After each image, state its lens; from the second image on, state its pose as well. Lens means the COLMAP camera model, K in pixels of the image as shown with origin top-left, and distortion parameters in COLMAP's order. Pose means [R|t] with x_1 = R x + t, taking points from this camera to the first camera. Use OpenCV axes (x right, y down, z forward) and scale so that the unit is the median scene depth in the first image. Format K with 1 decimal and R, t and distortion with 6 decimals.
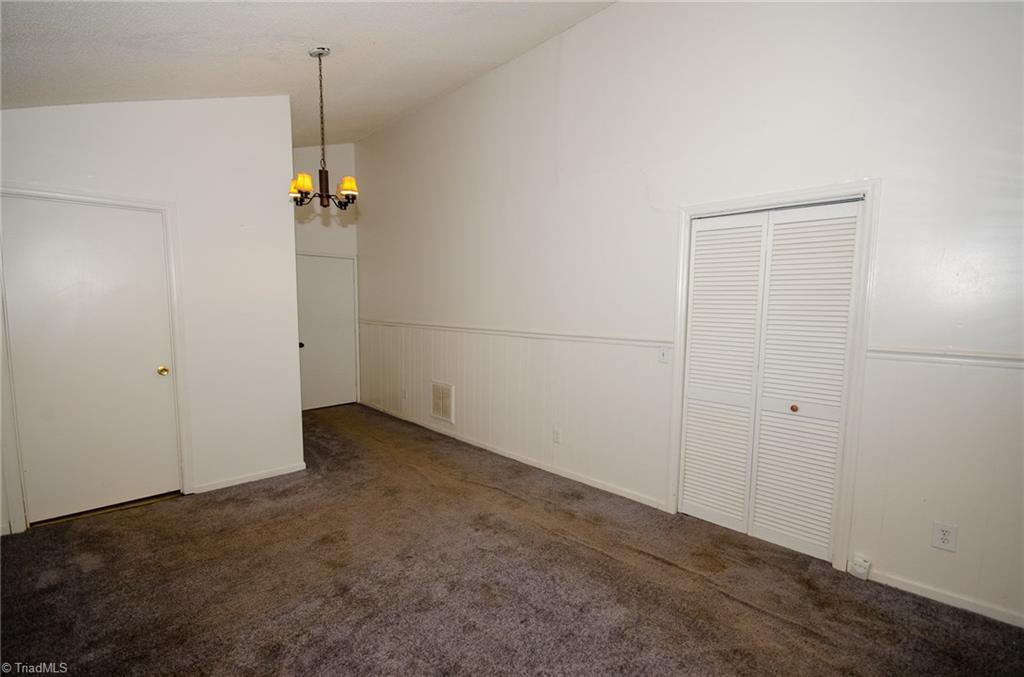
lens RADIAL K [[448.7, 0, 517.4], [0, 448.7, 348.0], [0, 0, 1]] dist [-0.008033, -0.000801]
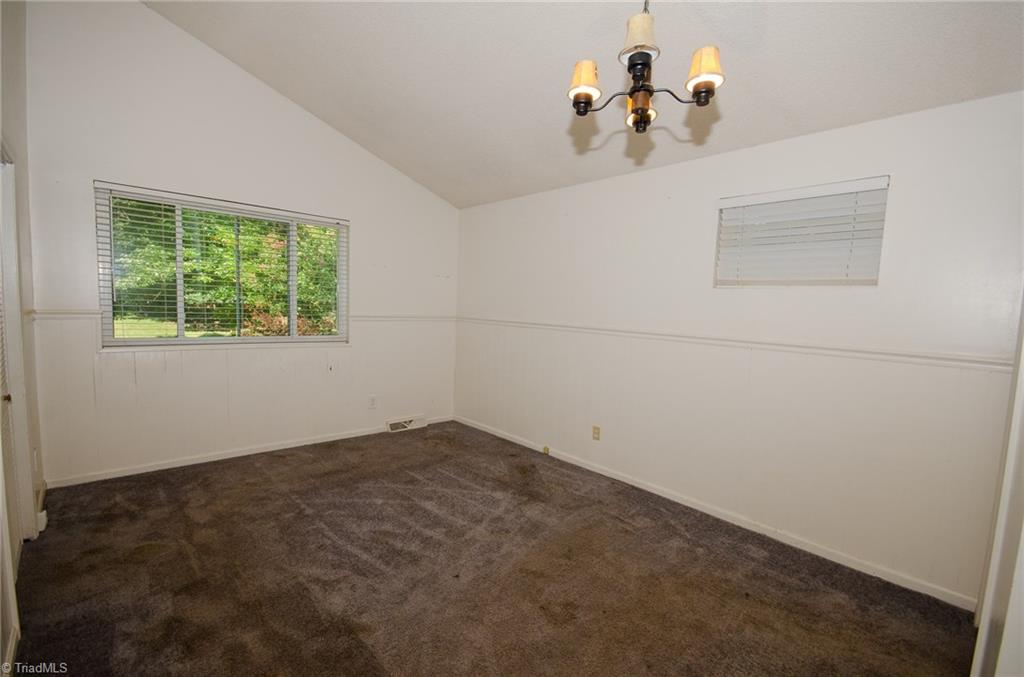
lens RADIAL K [[453.2, 0, 515.3], [0, 453.2, 344.3], [0, 0, 1]] dist [-0.000965, -0.000352]
pose [[-0.997999, -0.048414, 0.040679, -0.345528], [-0.039826, 0.980908, 0.190352, -0.153709], [-0.049118, 0.188351, -0.980873, 1.686898]]
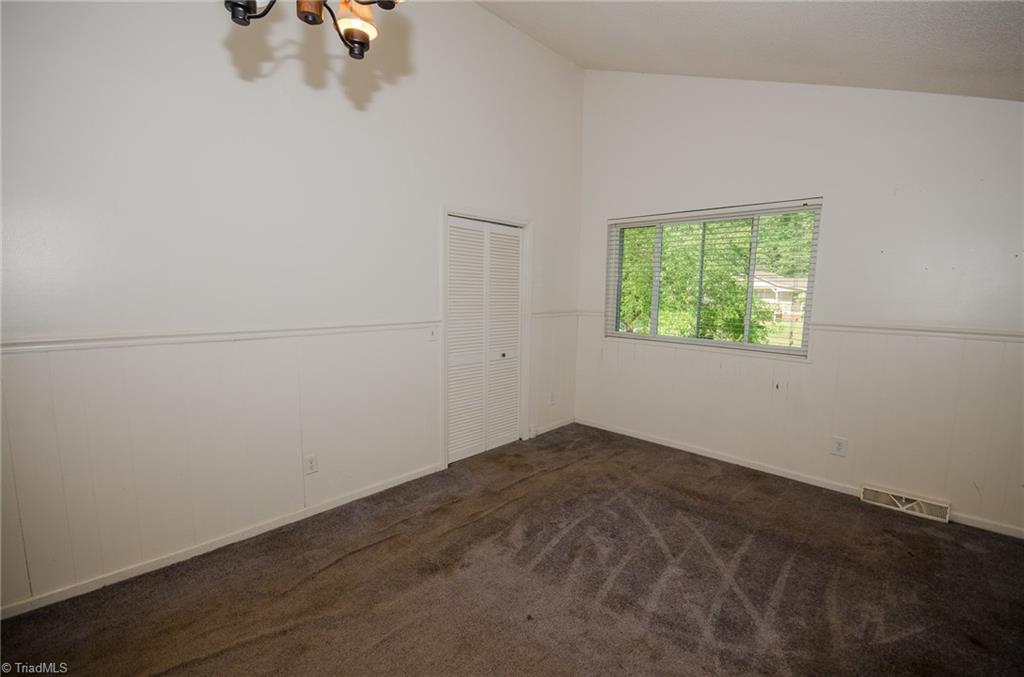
lens RADIAL K [[453.2, 0, 515.3], [0, 453.2, 344.3], [0, 0, 1]] dist [-0.000965, -0.000352]
pose [[-0.017625, -0.126331, 0.991832, -0.899069], [0.089129, 0.987838, 0.127406, -0.093519], [-0.995864, 0.090646, -0.006151, 0.922047]]
